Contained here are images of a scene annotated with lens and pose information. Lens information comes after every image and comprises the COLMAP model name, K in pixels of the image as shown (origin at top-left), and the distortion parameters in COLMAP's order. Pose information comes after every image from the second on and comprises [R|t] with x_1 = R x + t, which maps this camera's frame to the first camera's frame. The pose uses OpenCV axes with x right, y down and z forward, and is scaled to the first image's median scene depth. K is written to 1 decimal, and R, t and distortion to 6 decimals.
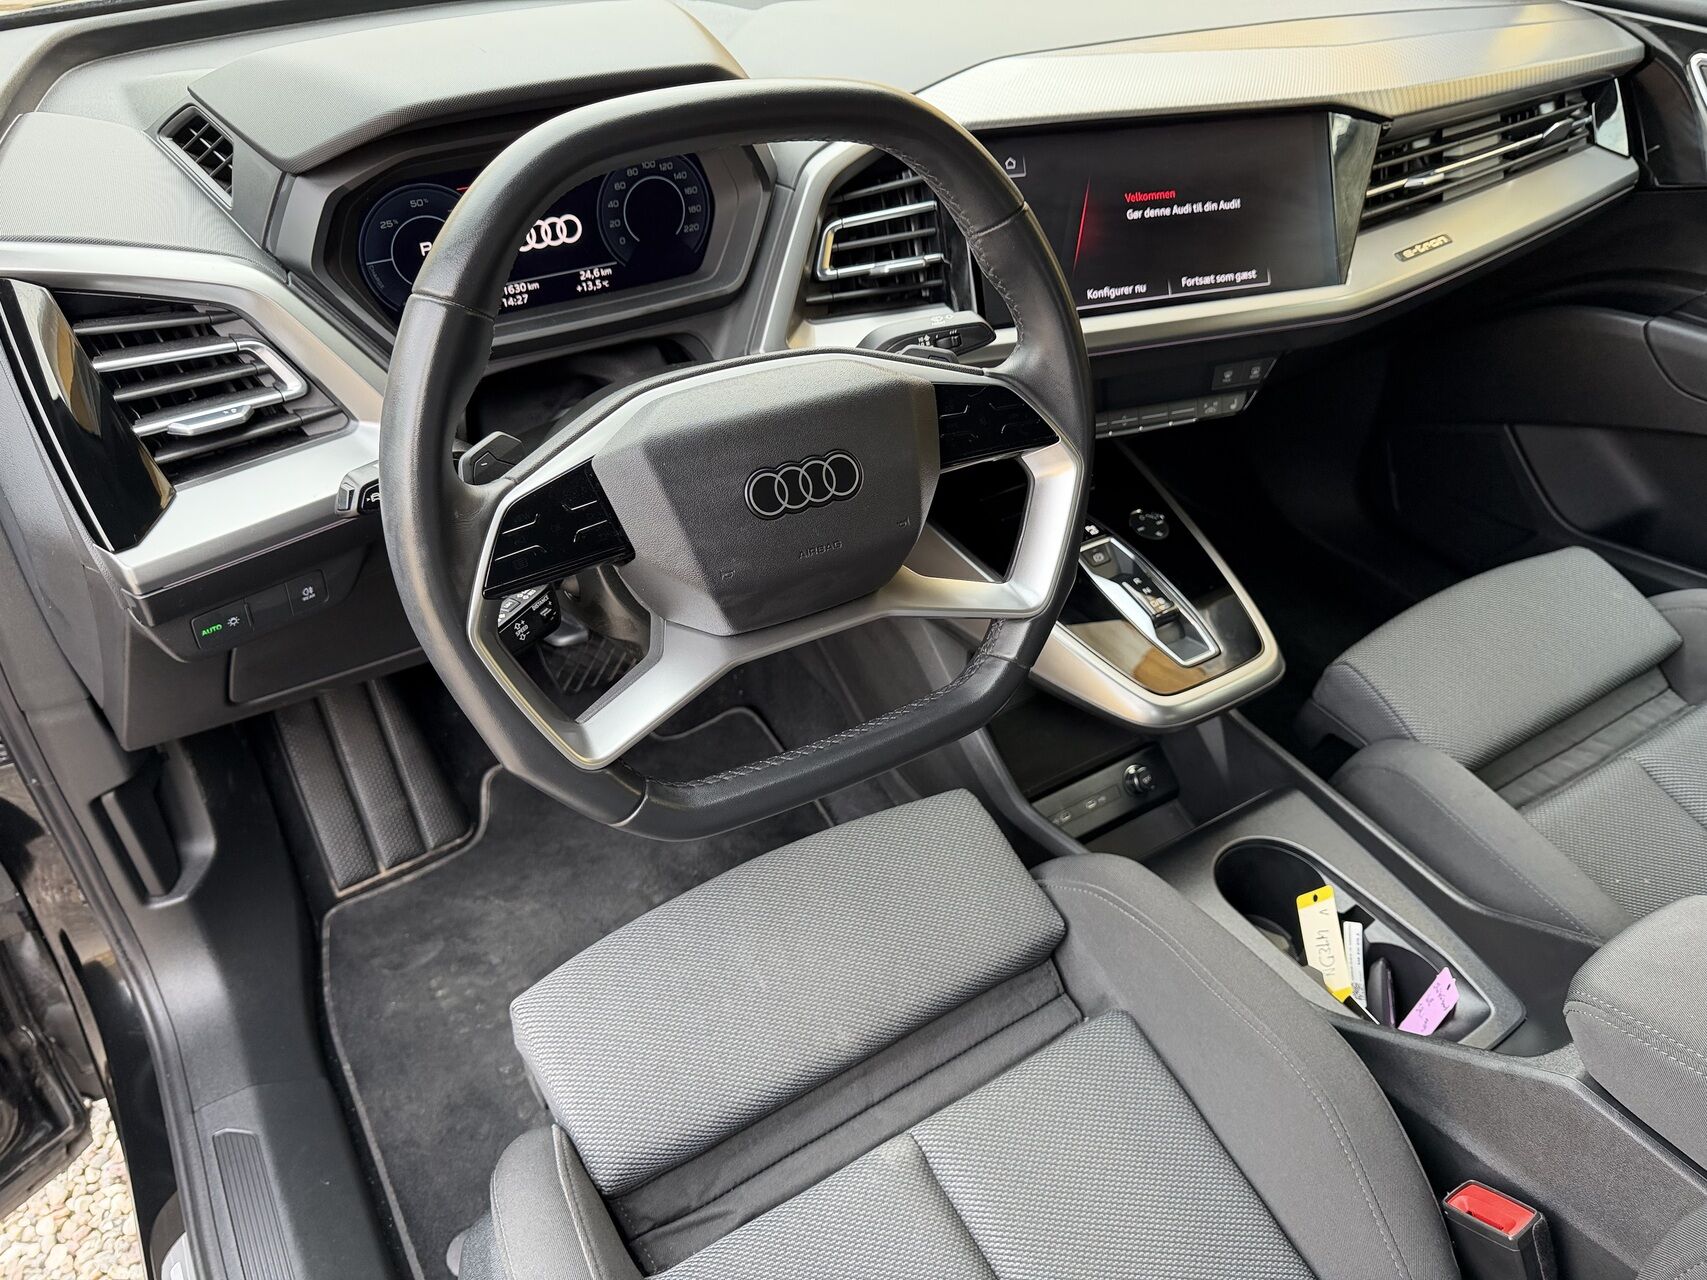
lens RADIAL K [[1217.5, 0, 853.5], [0, 1217.5, 640.0], [0, 0, 1]] dist [0.027182, -0.025170]
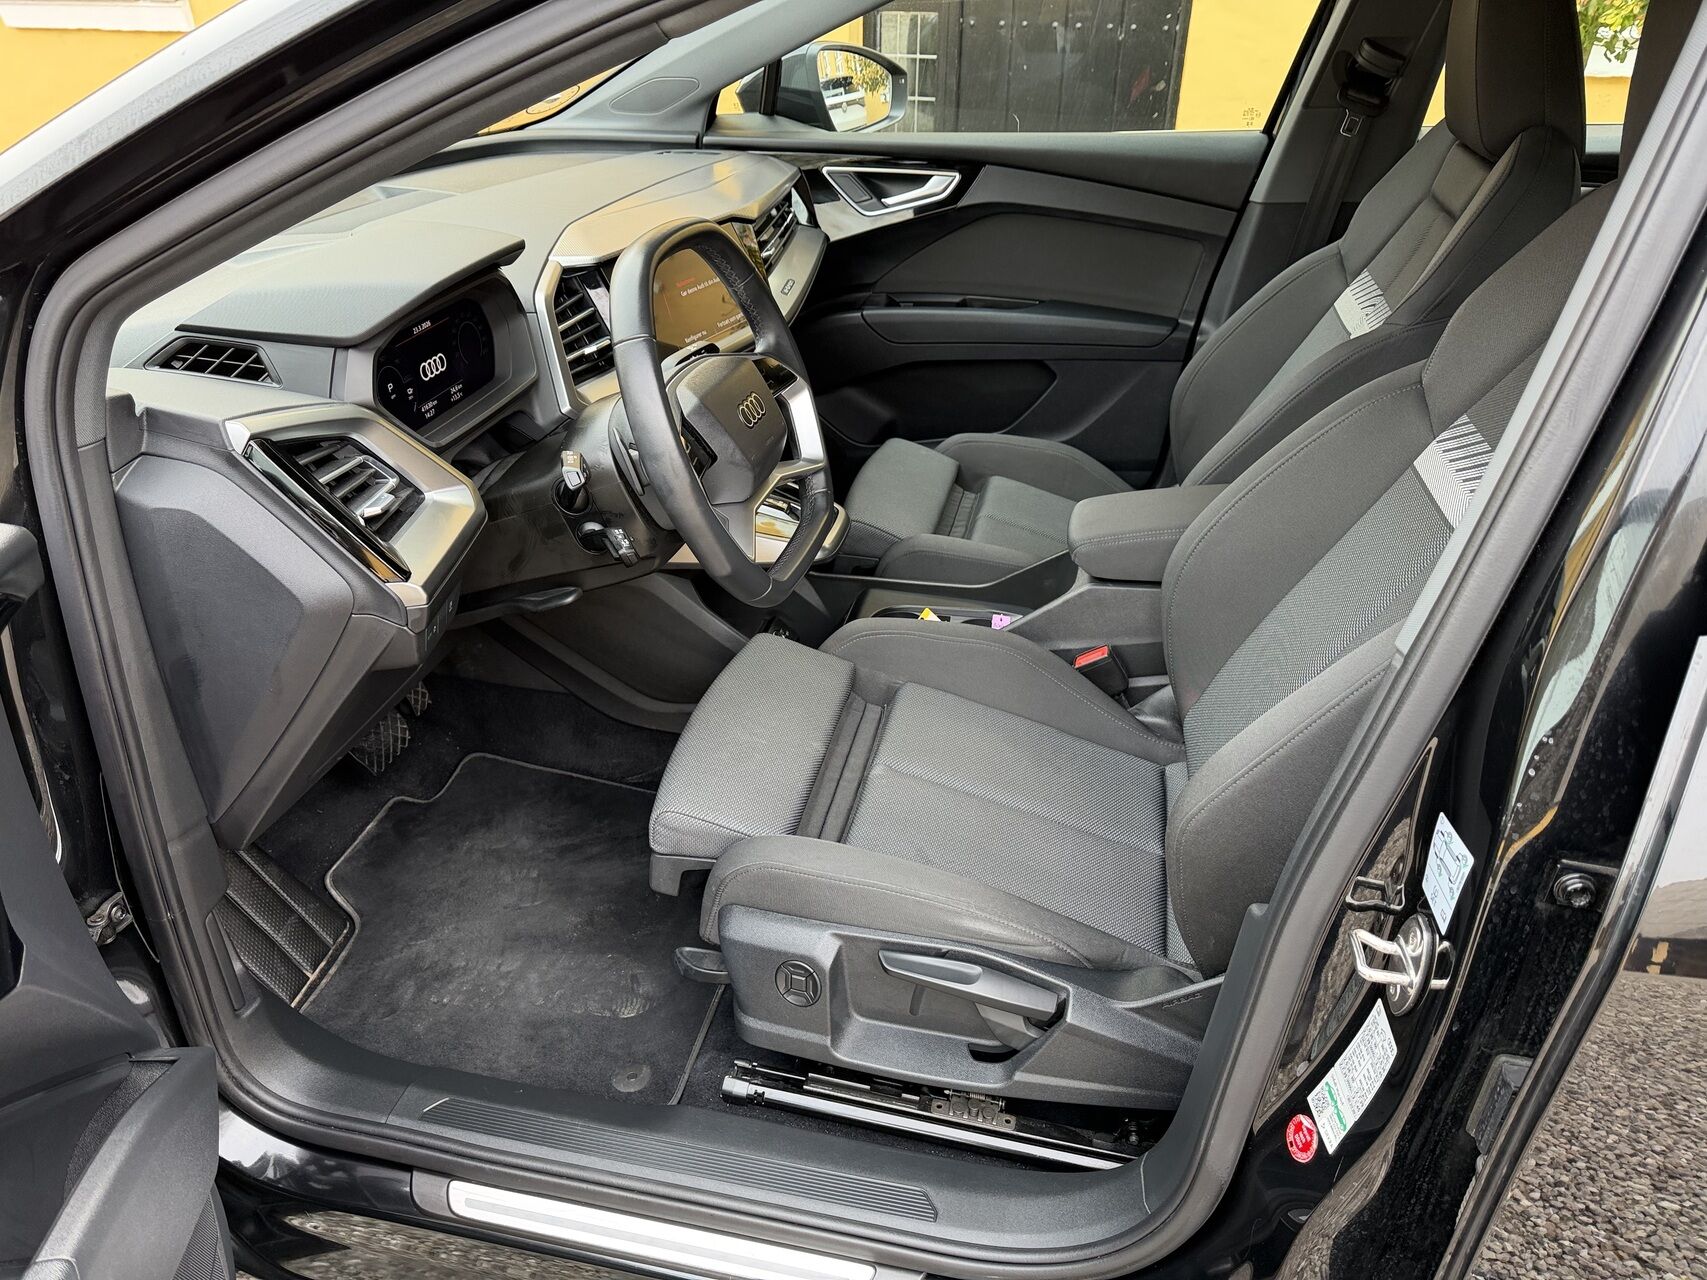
lens RADIAL K [[1217.5, 0, 853.5], [0, 1217.5, 640.0], [0, 0, 1]] dist [0.027182, -0.025170]
pose [[0.689517, -0.372292, 0.621261, -0.932948], [0.455347, 0.889877, 0.027886, 0.162294], [-0.563228, 0.263662, 0.783107, -0.389066]]
